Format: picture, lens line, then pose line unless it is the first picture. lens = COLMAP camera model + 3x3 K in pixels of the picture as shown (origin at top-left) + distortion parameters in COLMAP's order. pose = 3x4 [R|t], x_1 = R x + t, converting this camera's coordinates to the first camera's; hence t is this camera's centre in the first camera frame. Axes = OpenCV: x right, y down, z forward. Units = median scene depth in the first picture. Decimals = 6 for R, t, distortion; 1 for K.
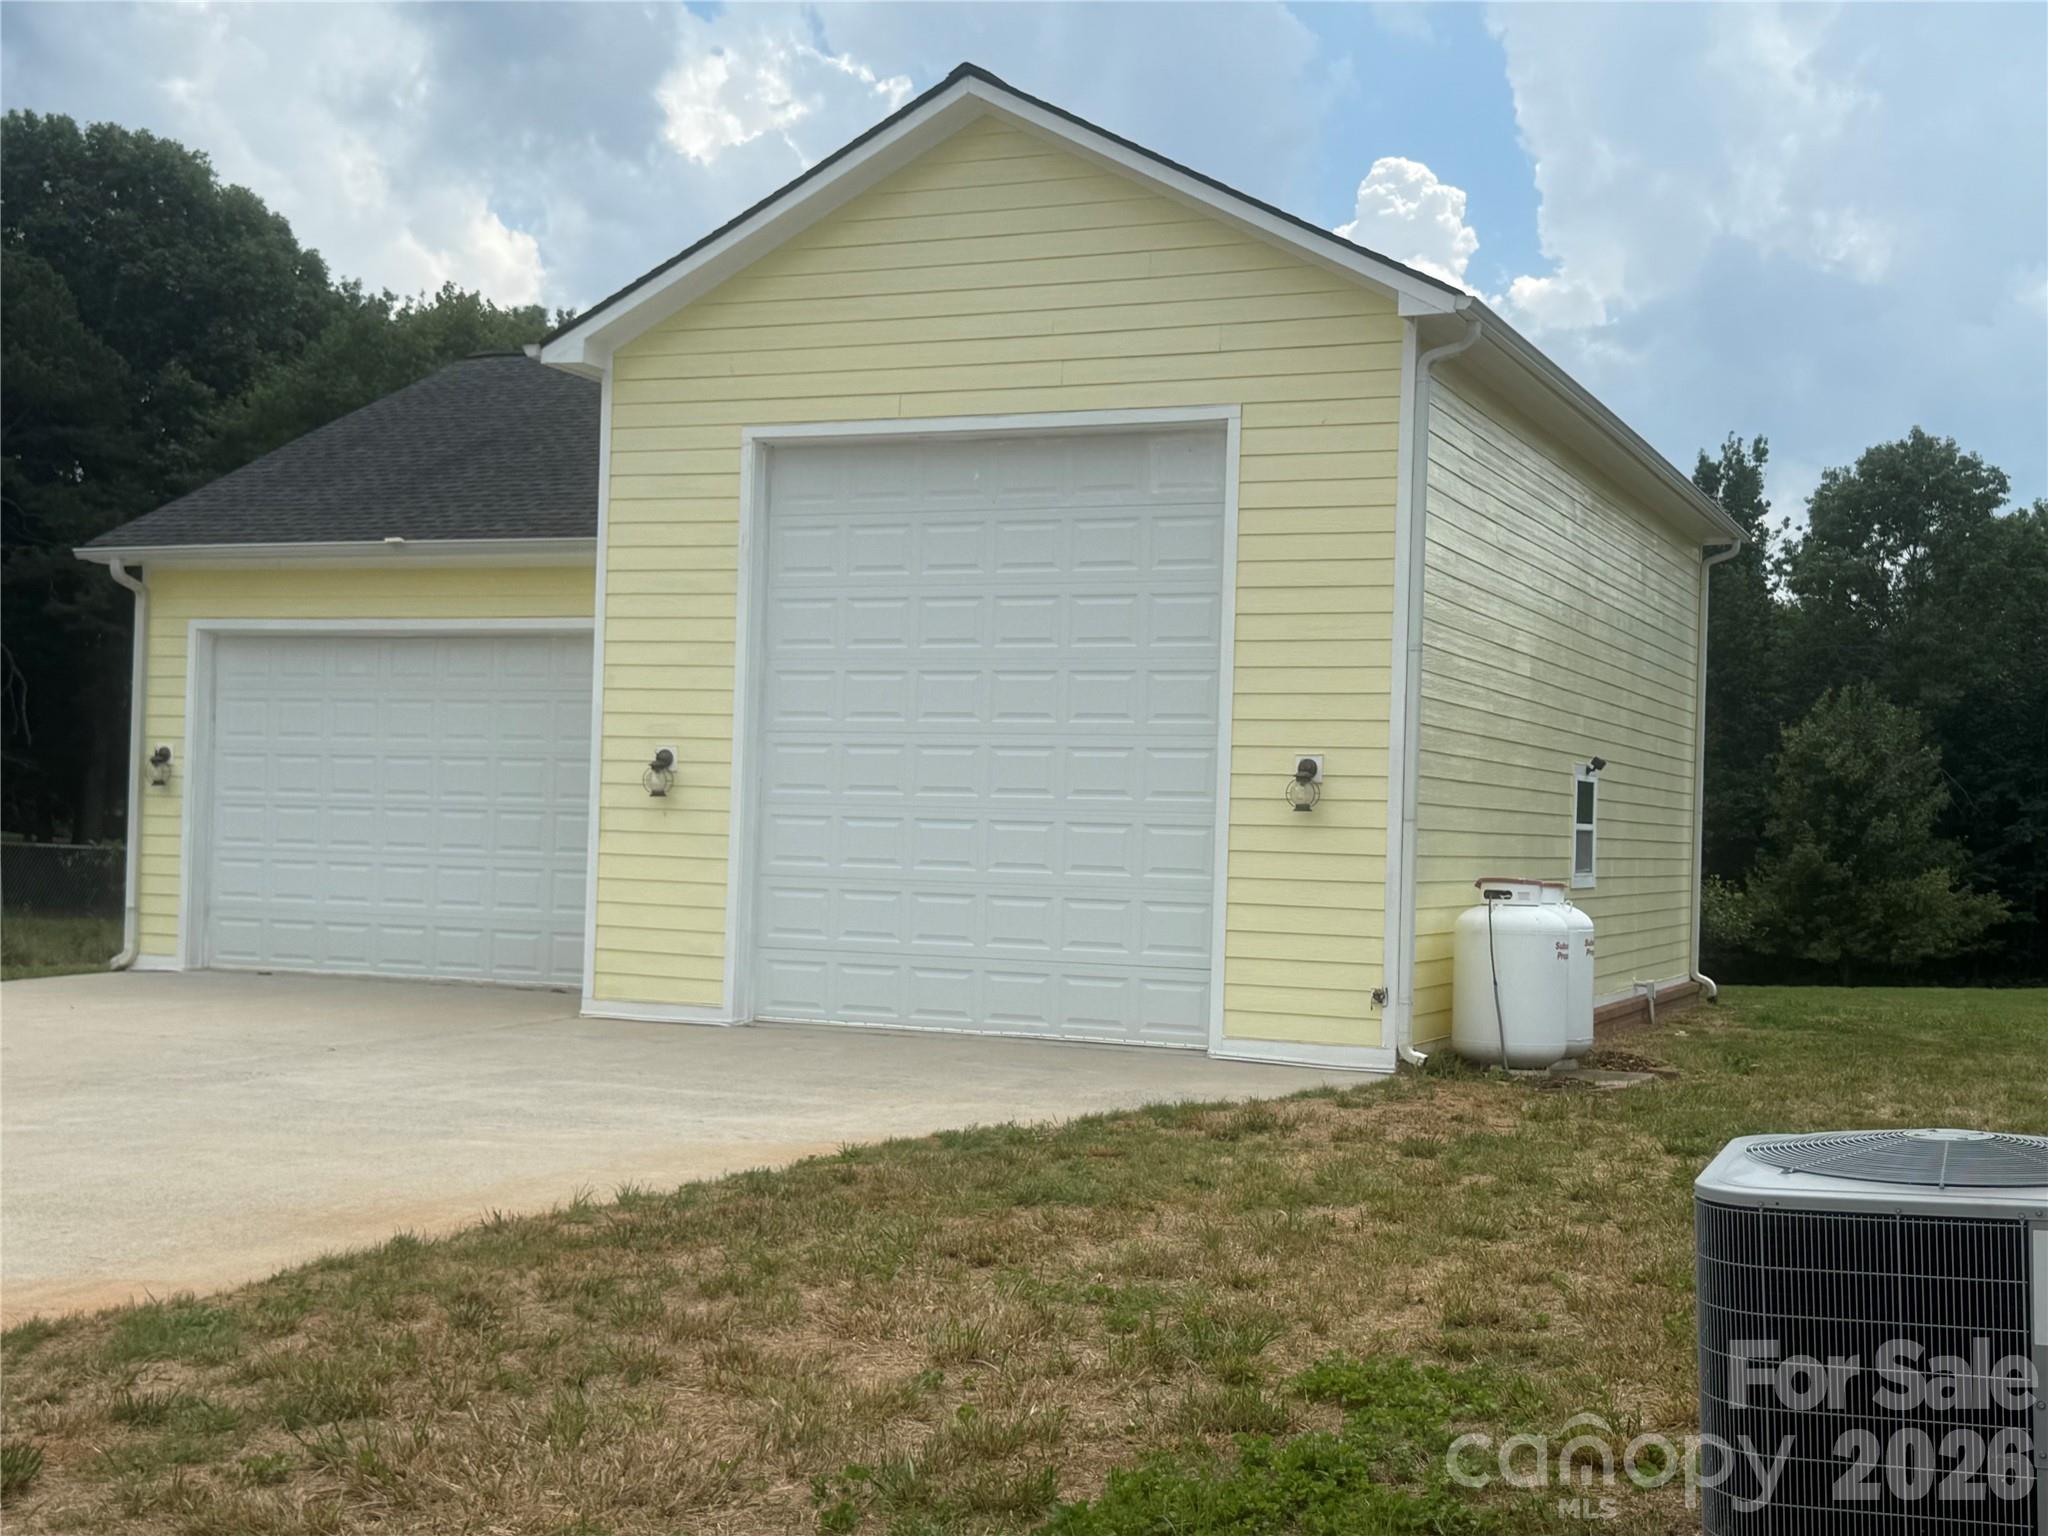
lens RADIAL K [[2511.9, 0, 1024.0], [0, 2511.9, 768.0], [0, 0, 1]] dist [0.002746, -0.009490]
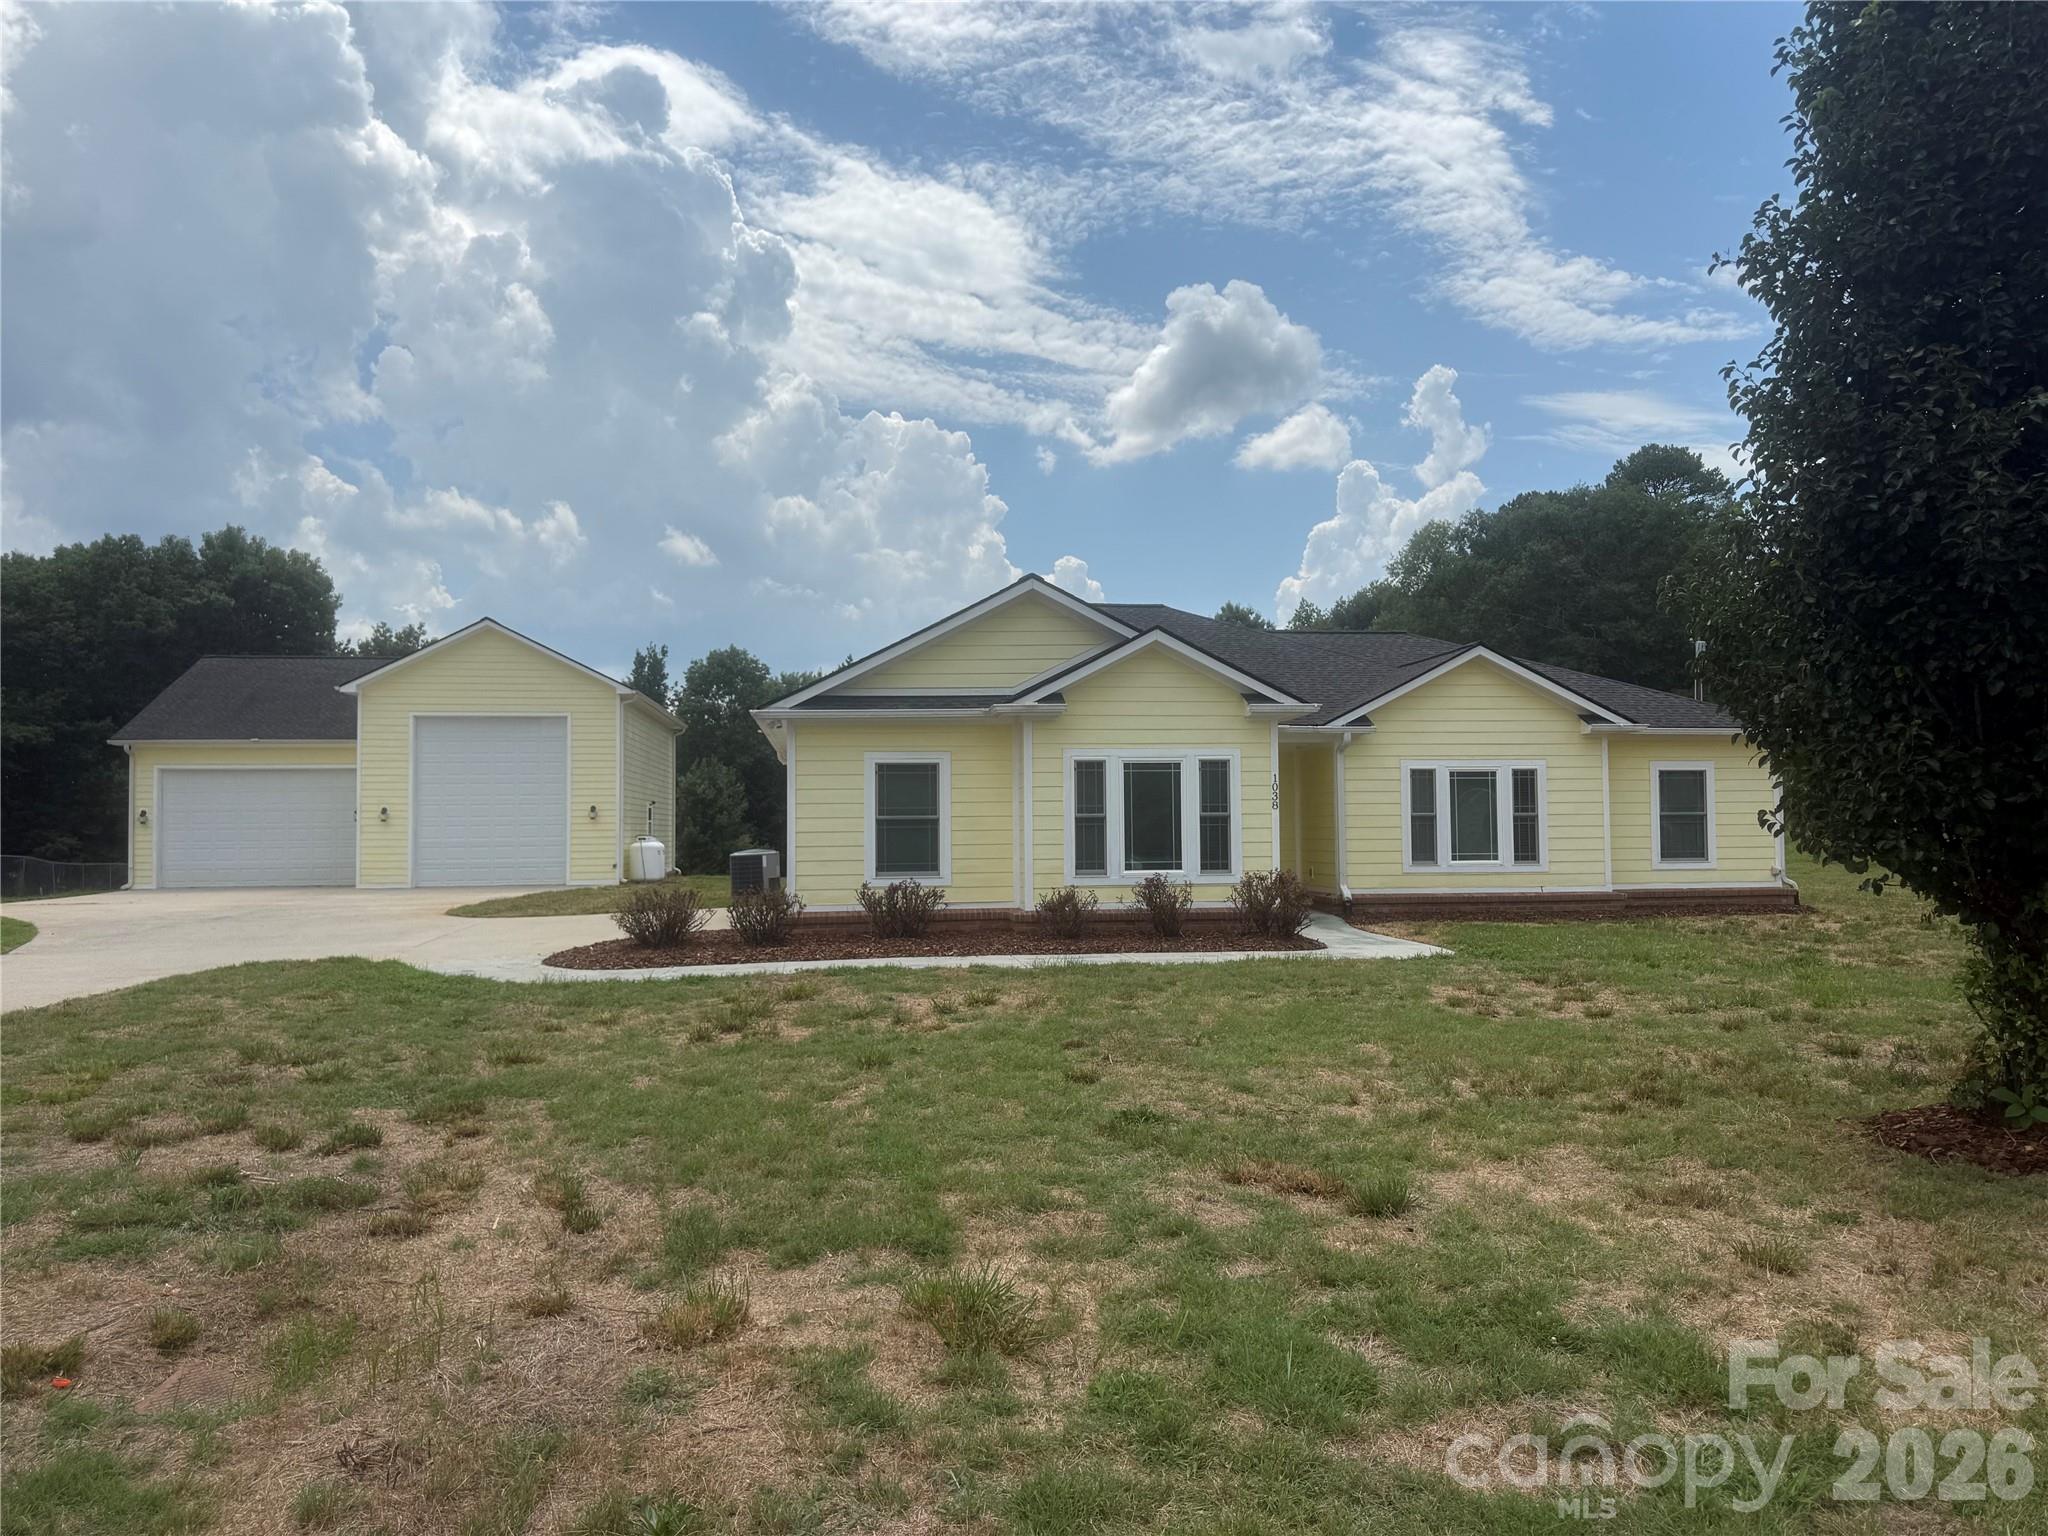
lens RADIAL K [[1494.9, 0, 1024.0], [0, 1494.9, 768.0], [0, 0, 1]] dist [0.000220, -0.002014]
pose [[0.859196, -0.015859, 0.511400, -0.351661], [0.022315, 0.999730, -0.006489, -0.022894], [-0.511159, 0.016988, 0.859318, -0.940043]]
